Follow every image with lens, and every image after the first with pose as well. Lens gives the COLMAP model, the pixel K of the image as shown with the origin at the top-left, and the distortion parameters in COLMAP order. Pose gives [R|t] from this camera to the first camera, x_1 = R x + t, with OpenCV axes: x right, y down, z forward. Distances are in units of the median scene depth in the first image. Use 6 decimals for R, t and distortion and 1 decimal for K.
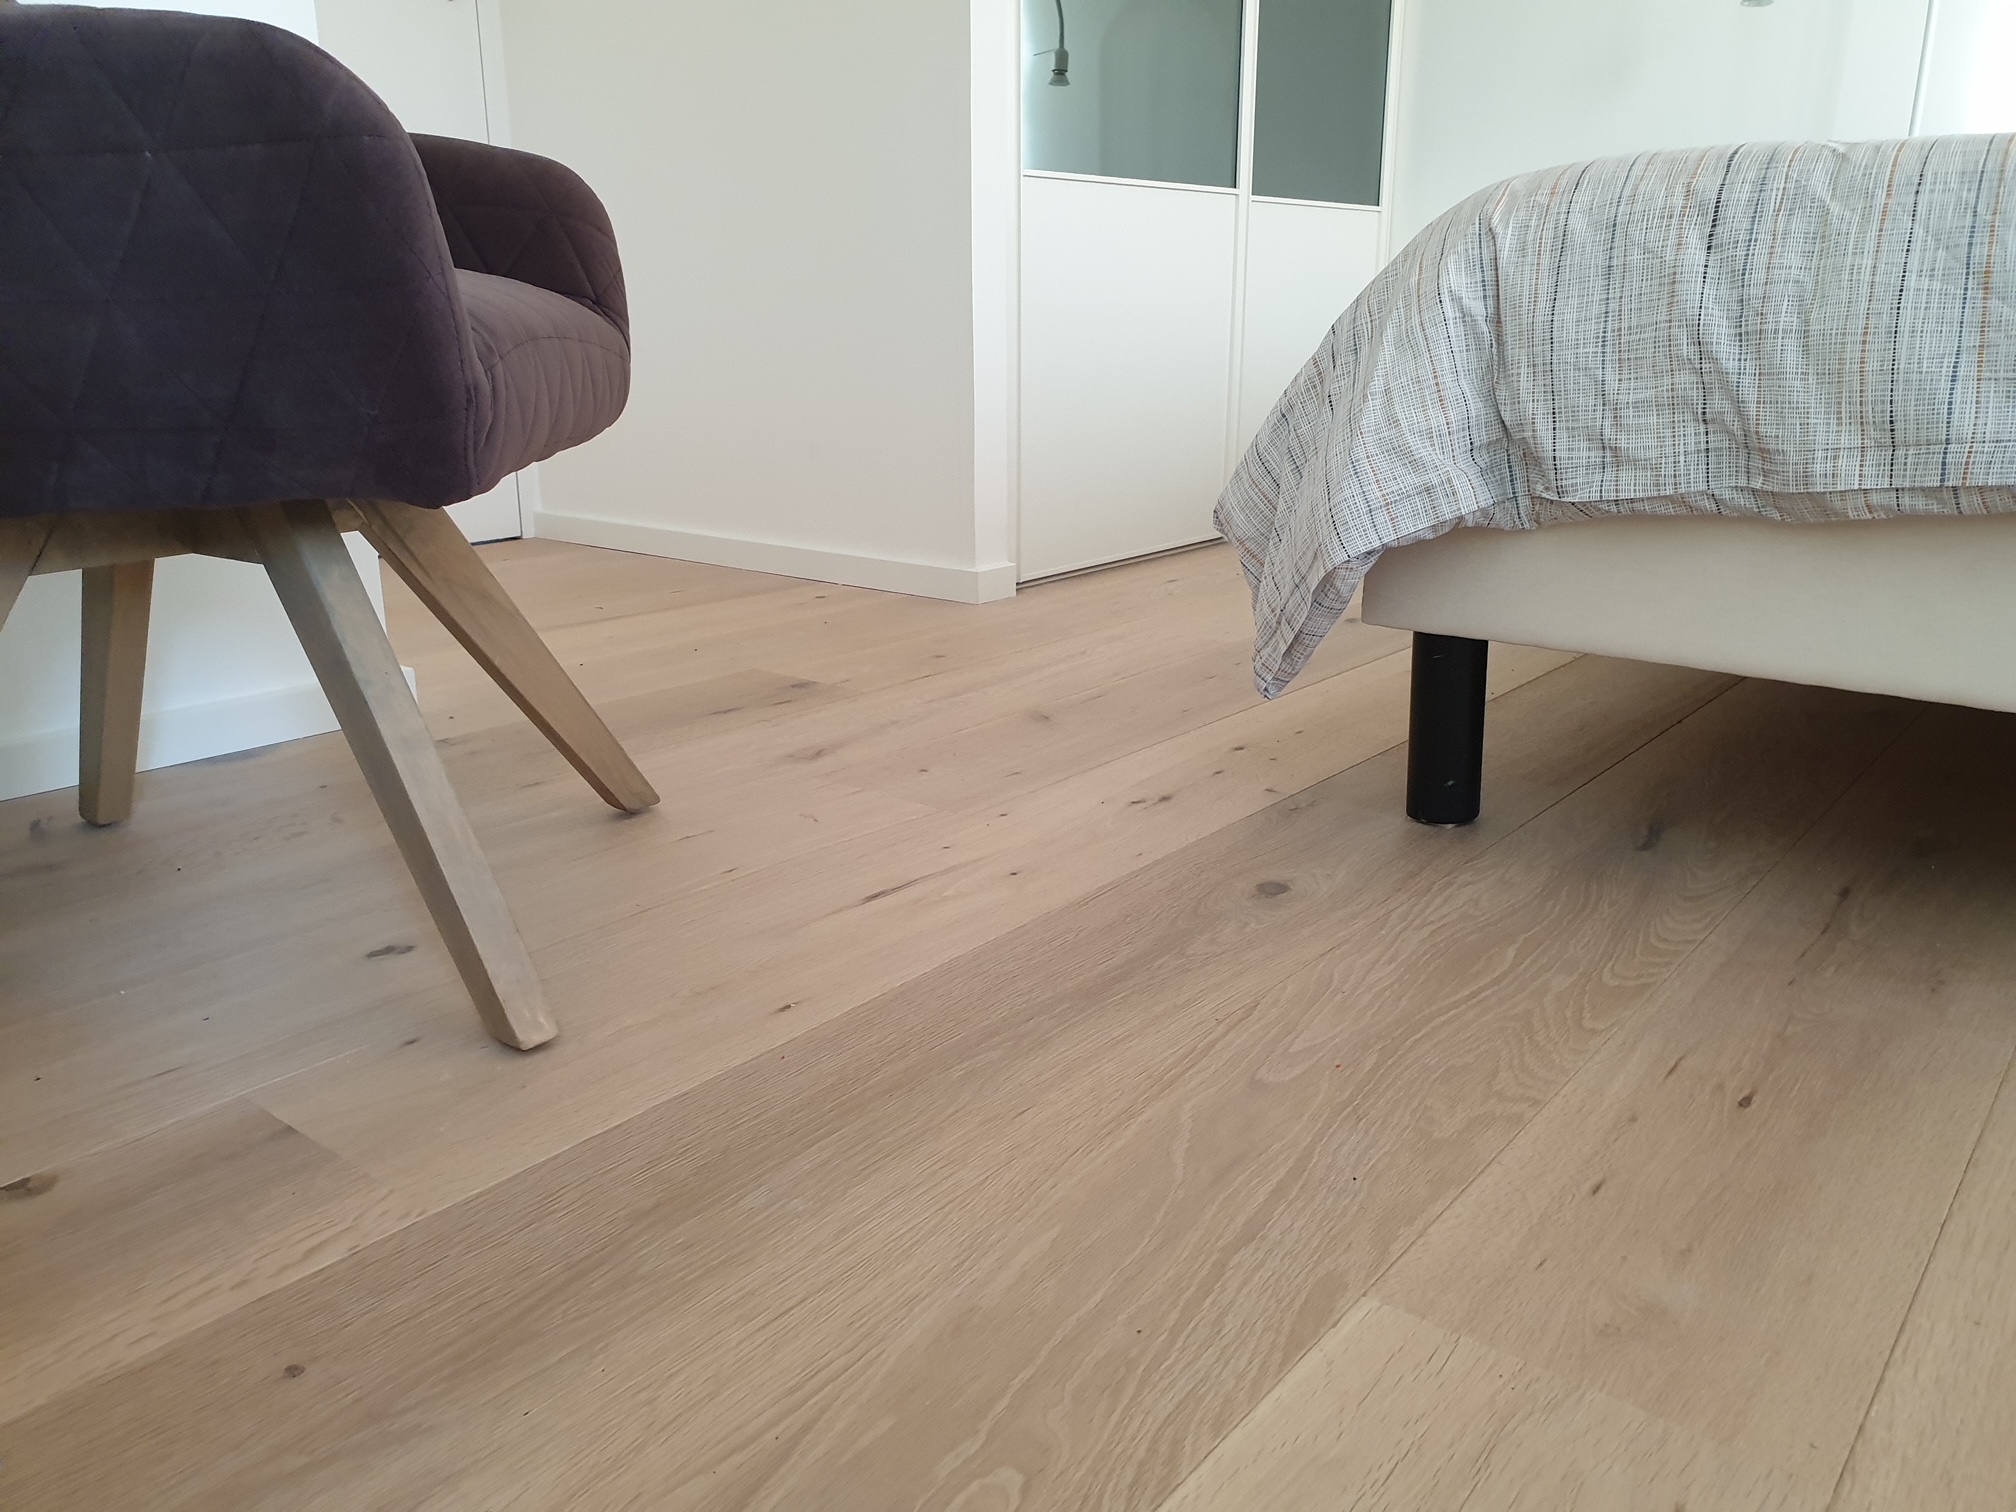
lens RADIAL K [[1588.8, 0, 1008.0], [0, 1588.8, 756.0], [0, 0, 1]] dist [0.025587, 0.013947]
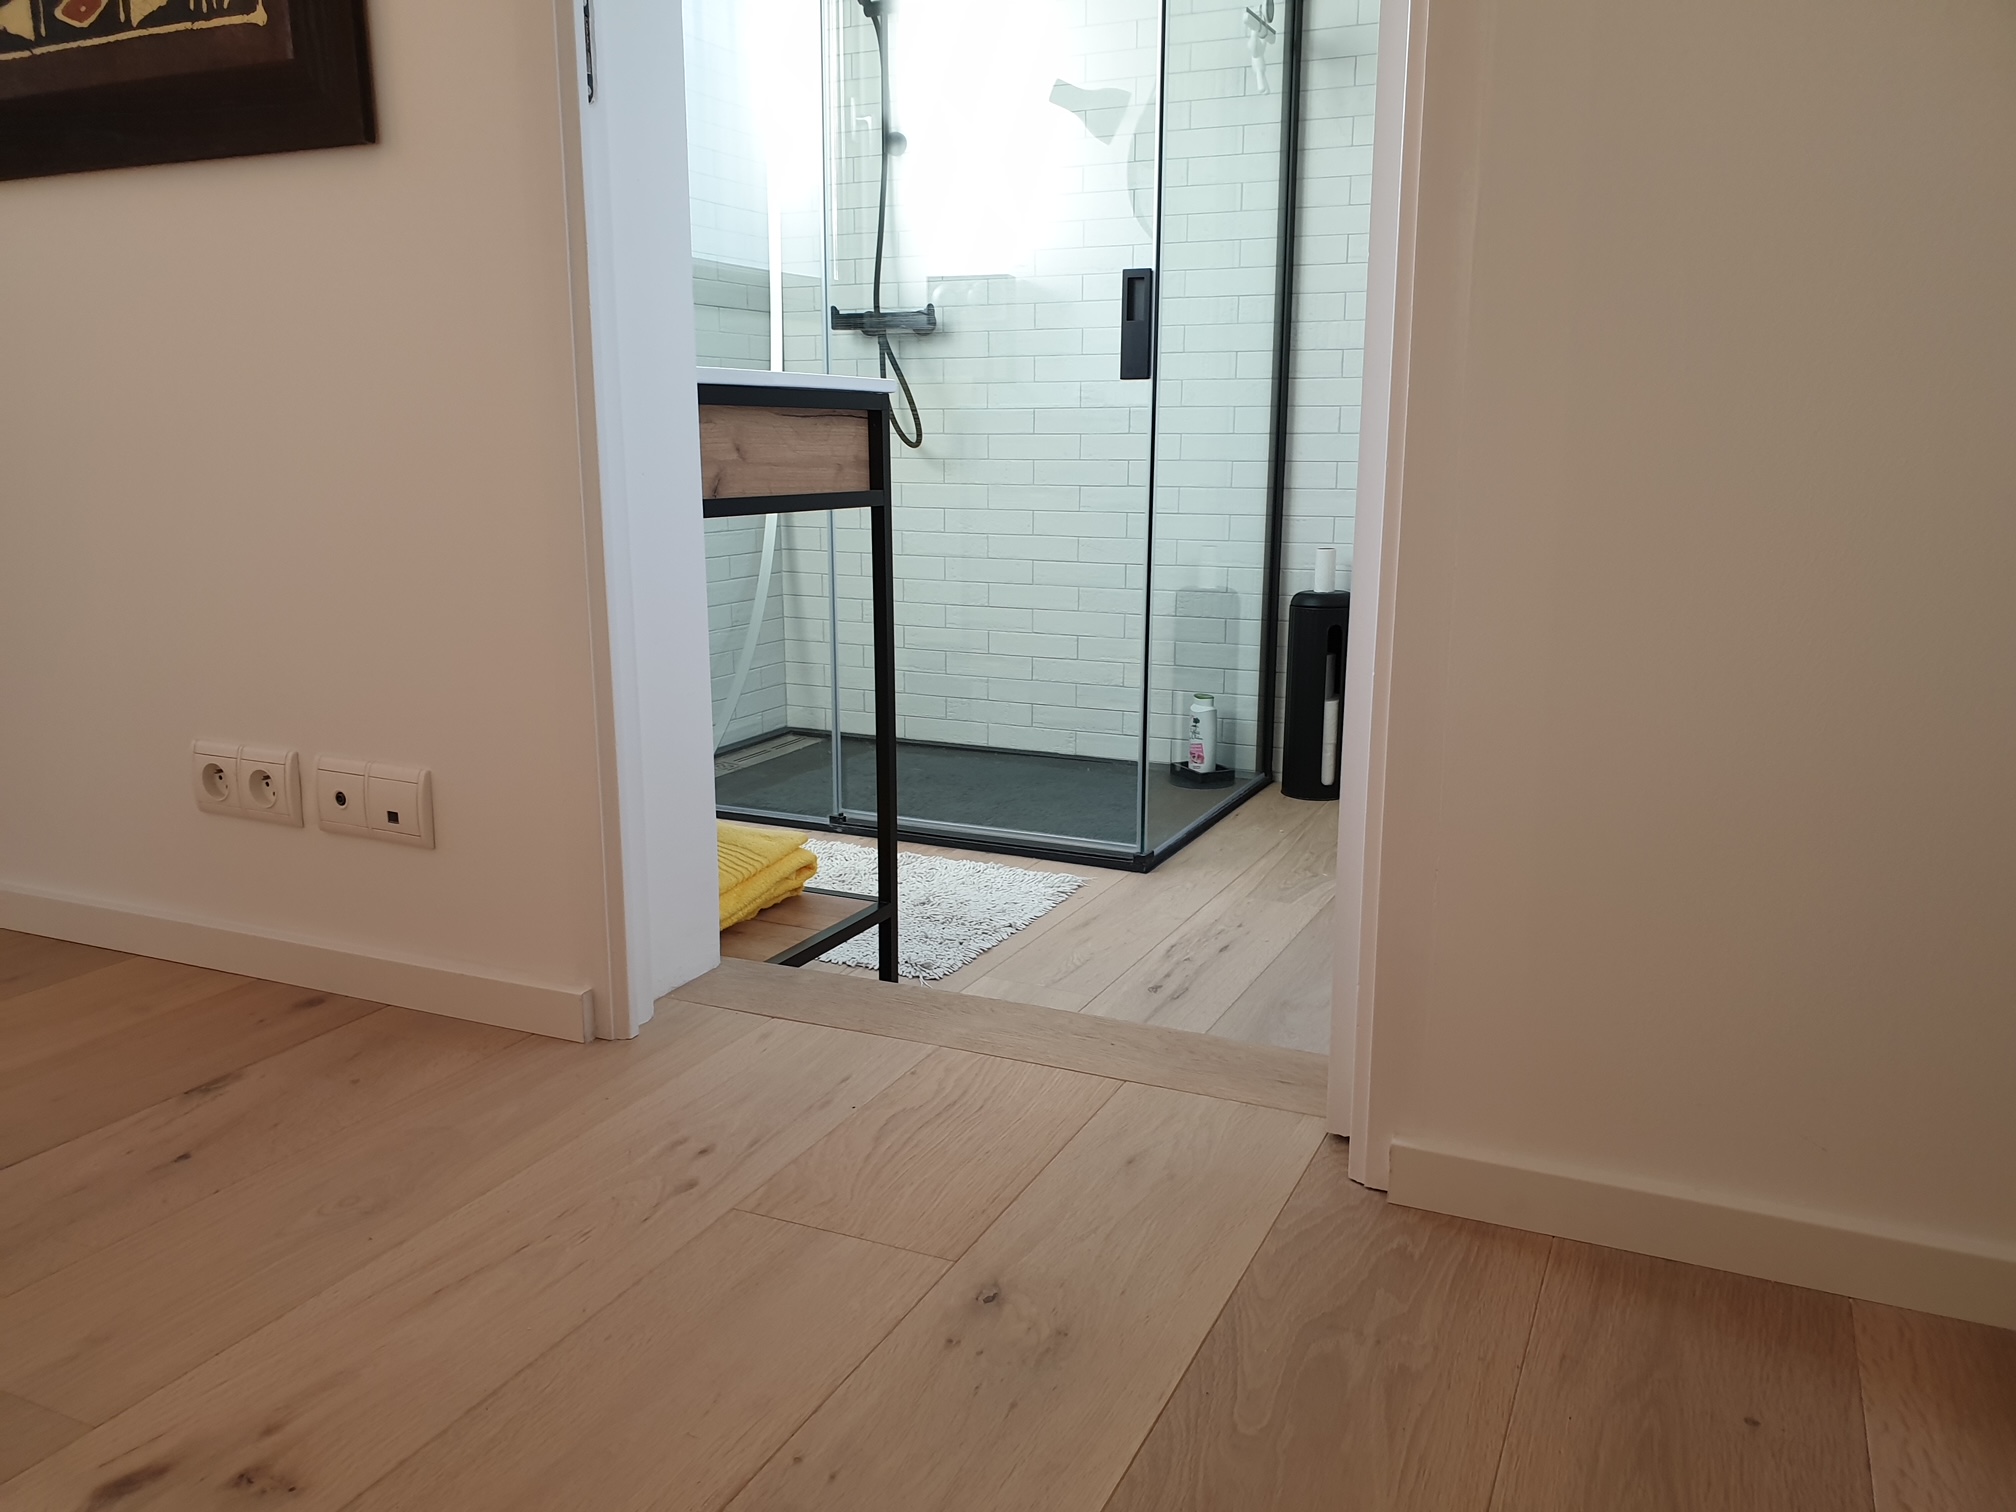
lens RADIAL K [[1576.2, 0, 1008.0], [0, 1576.2, 756.0], [0, 0, 1]] dist [0.037536, -0.013437]
pose [[-0.970193, 0.043213, -0.238451, 0.355594], [-0.074160, 0.883822, 0.461907, -0.520471], [0.230709, 0.465823, -0.854273, 1.222366]]
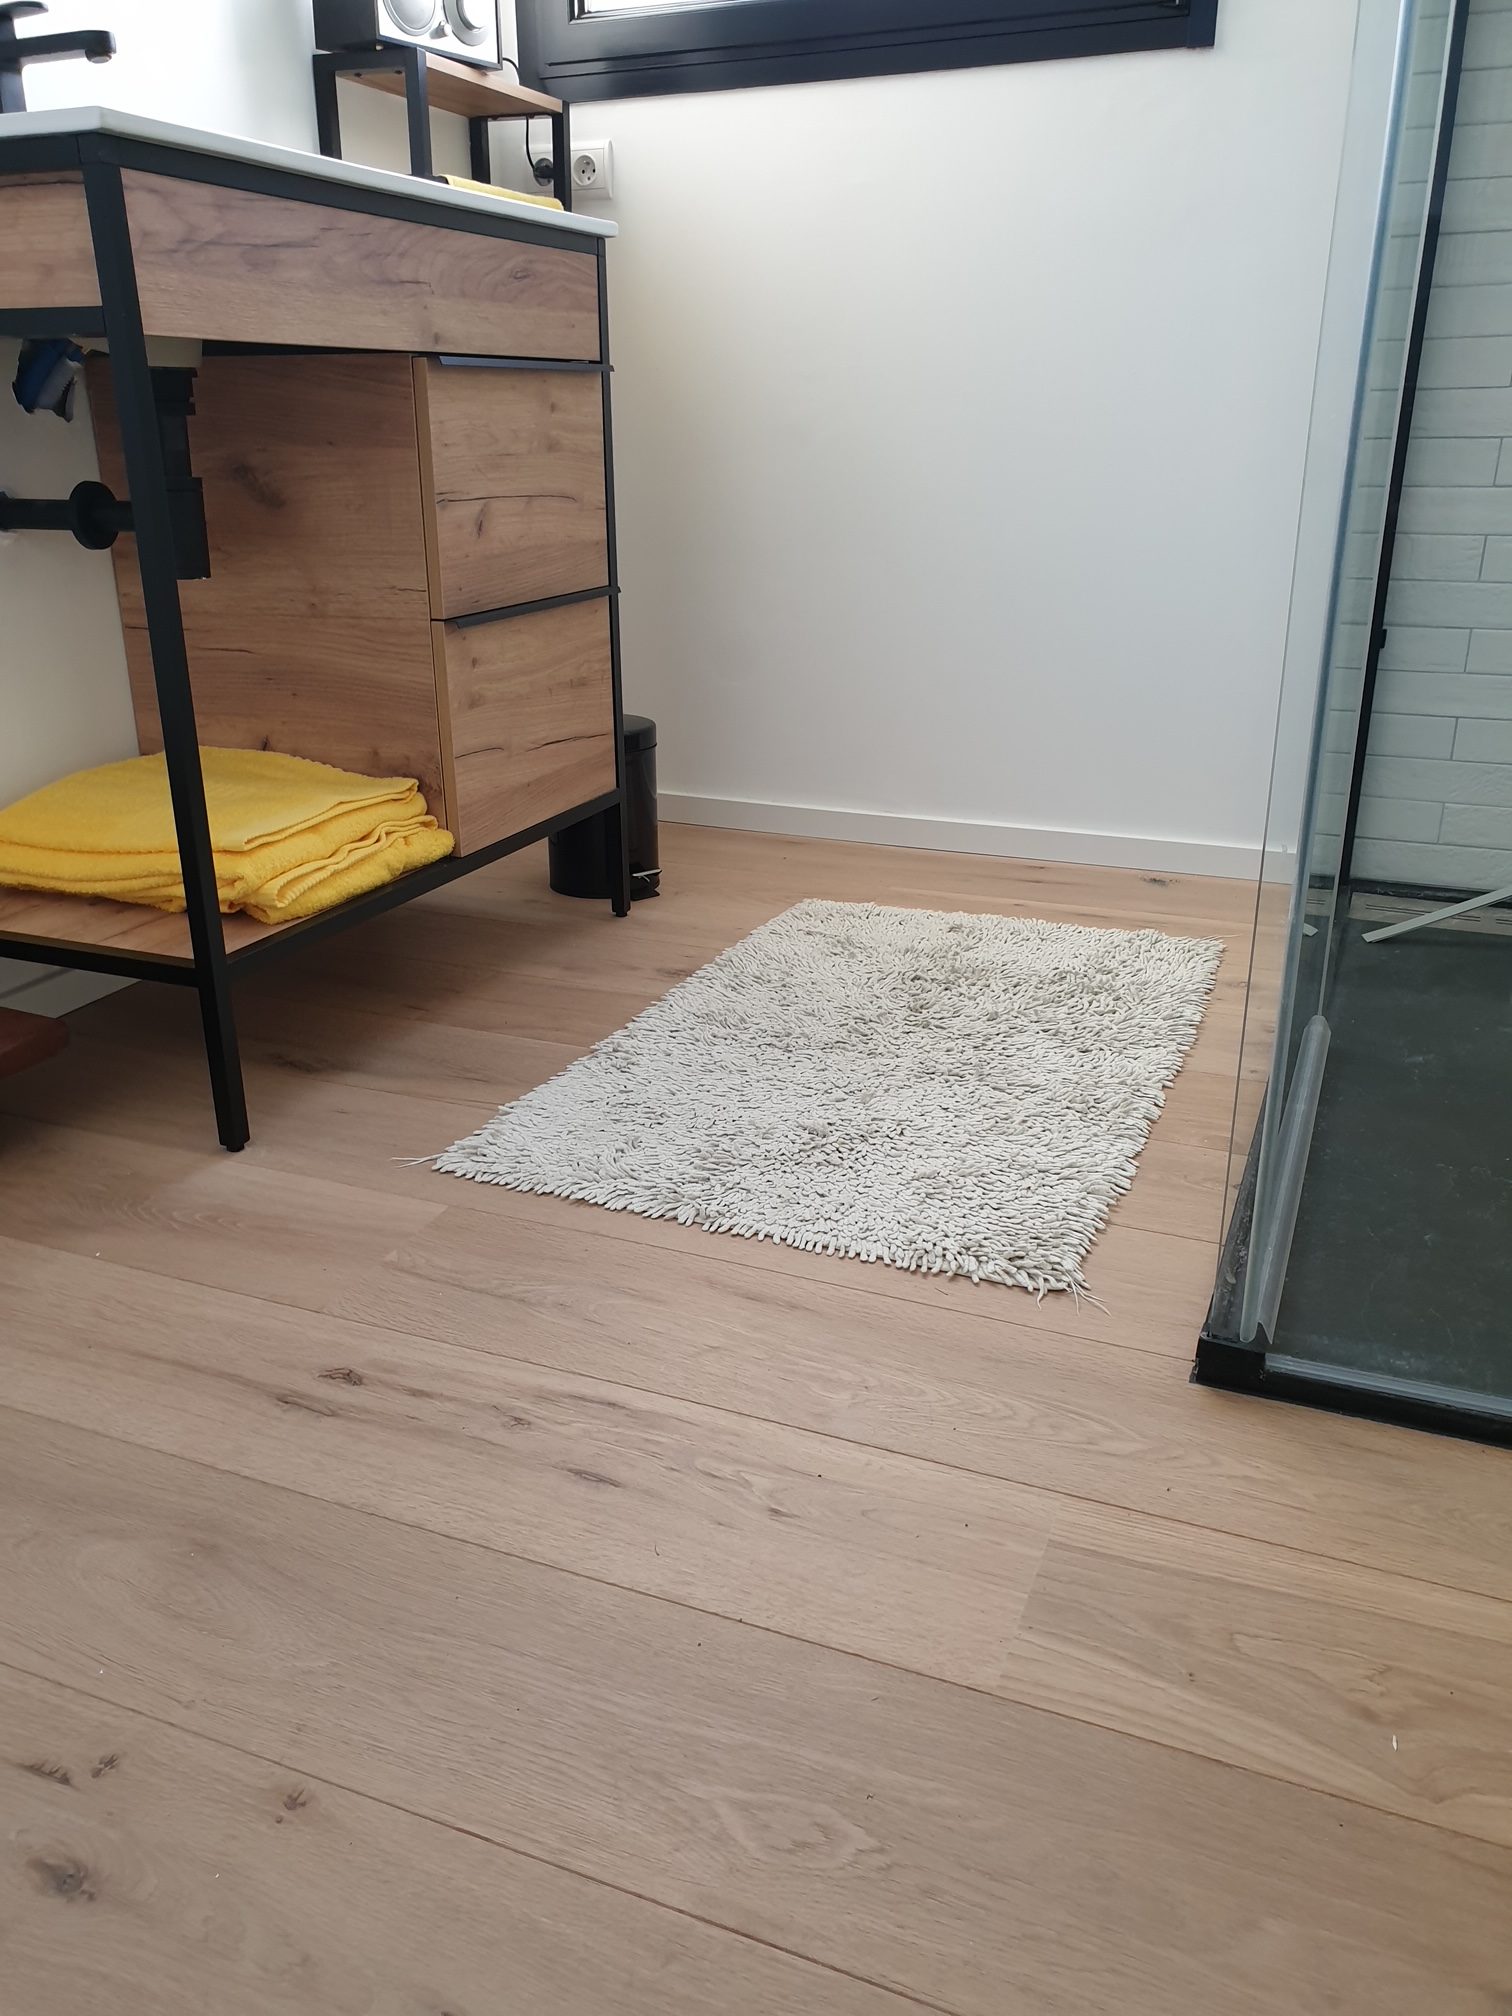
lens RADIAL K [[1576.2, 0, 729.3], [0, 1576.2, 1017.2], [0, 0, 1]] dist [0.037536, -0.013437]
pose [[-0.279359, -0.338018, 0.898723, -1.441901], [0.277999, 0.867426, 0.412660, 0.231825], [-0.919062, 0.365125, -0.148355, -0.766442]]
